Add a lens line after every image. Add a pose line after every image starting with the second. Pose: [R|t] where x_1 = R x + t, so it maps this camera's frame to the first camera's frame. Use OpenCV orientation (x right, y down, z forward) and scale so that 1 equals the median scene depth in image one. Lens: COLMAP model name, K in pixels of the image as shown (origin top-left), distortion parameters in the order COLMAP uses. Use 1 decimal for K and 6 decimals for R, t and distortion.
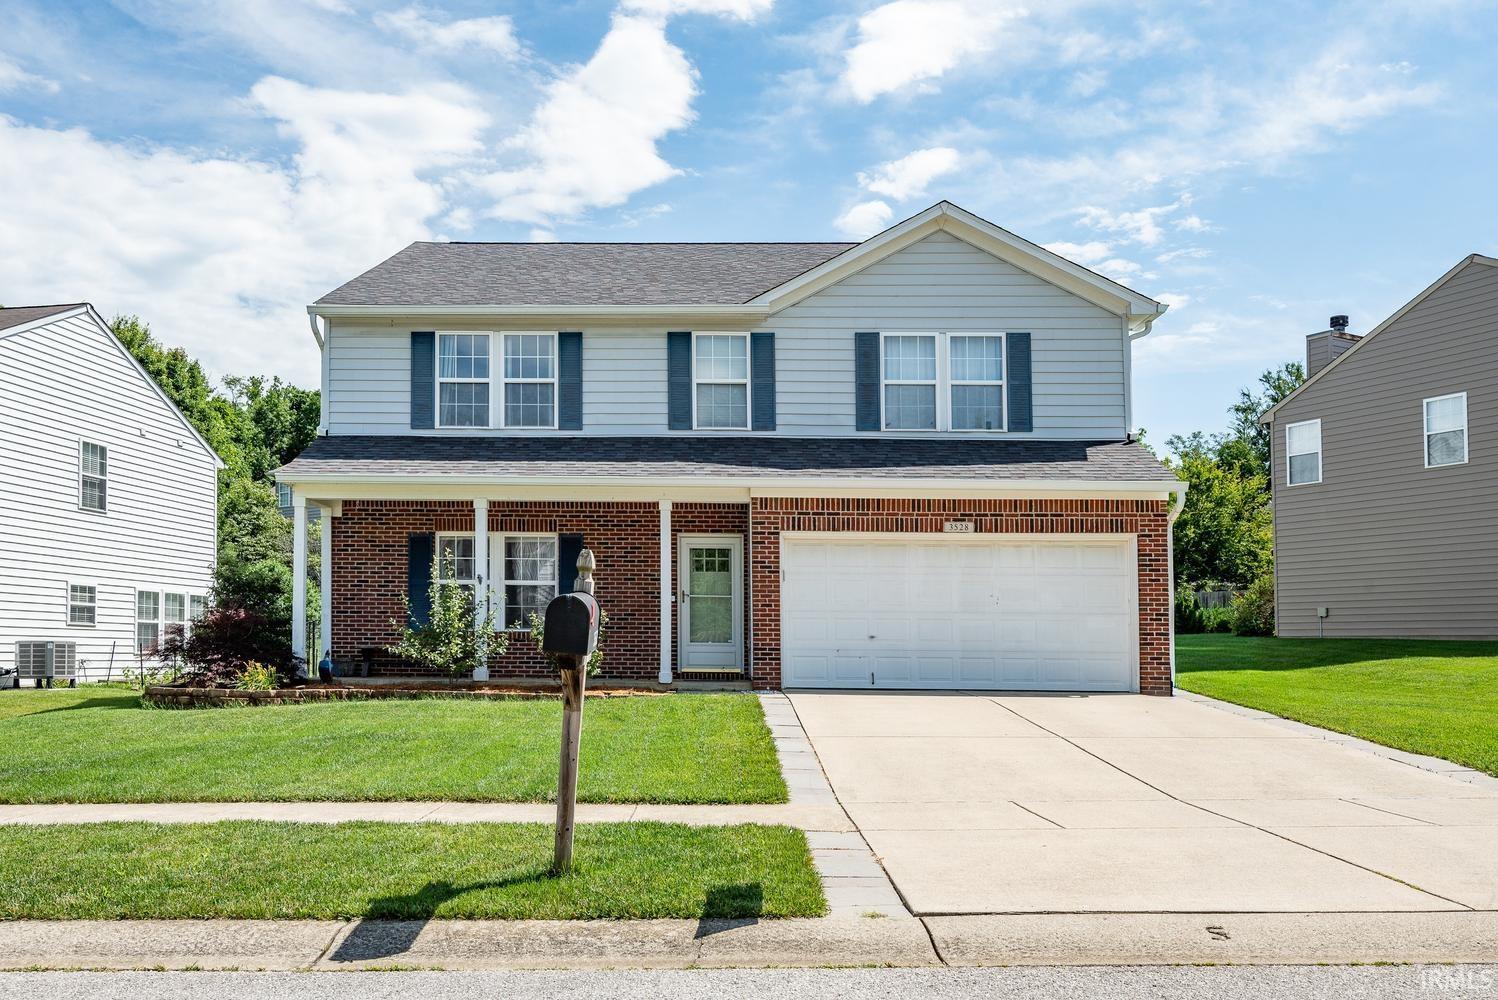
lens RADIAL K [[1118.4, 0, 742.3], [0, 1118.4, 527.8], [0, 0, 1]] dist [0.004932, 0.004719]
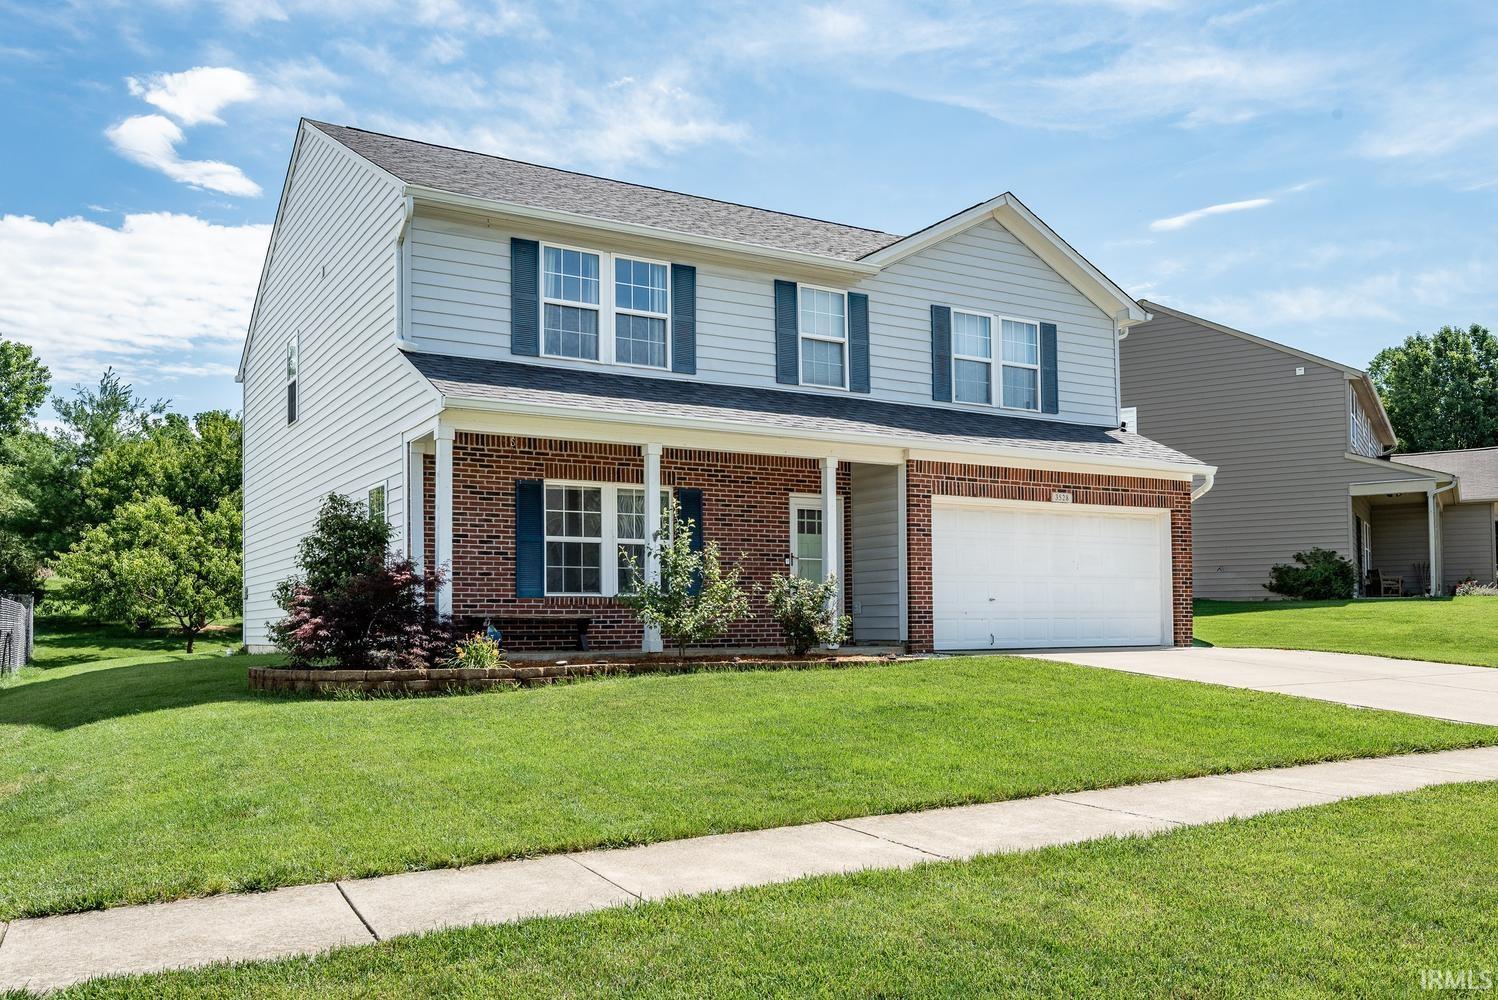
lens RADIAL K [[1195.4, 0, 749.4], [0, 1195.4, 503.9], [0, 0, 1]] dist [0.016578, 0.001086]
pose [[0.848823, 0.035613, 0.527476, -0.611286], [-0.030194, 0.999366, -0.018883, 0.033294], [-0.527814, 0.000102, 0.849360, 0.158919]]
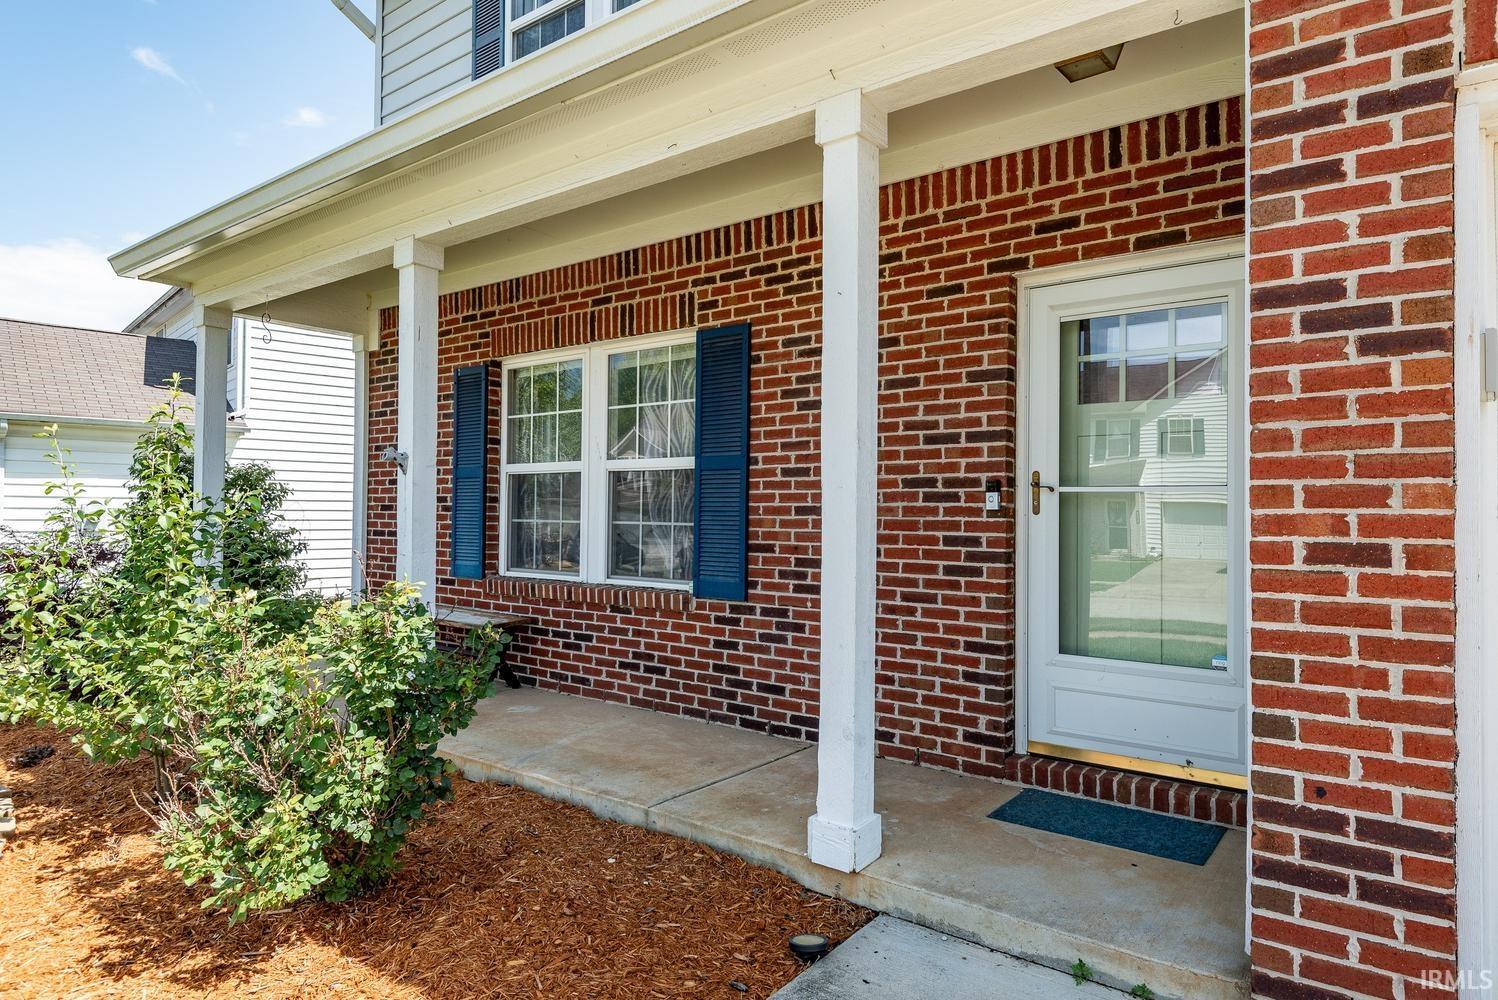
lens RADIAL K [[899.9, 0, 741.8], [0, 899.9, 501.1], [0, 0, 1]] dist [0.001394, -0.004340]
pose [[0.775404, -0.005667, -0.631440, 0.031782], [0.053237, 0.996986, 0.056426, 0.044262], [0.629217, -0.077369, 0.773369, 0.766464]]
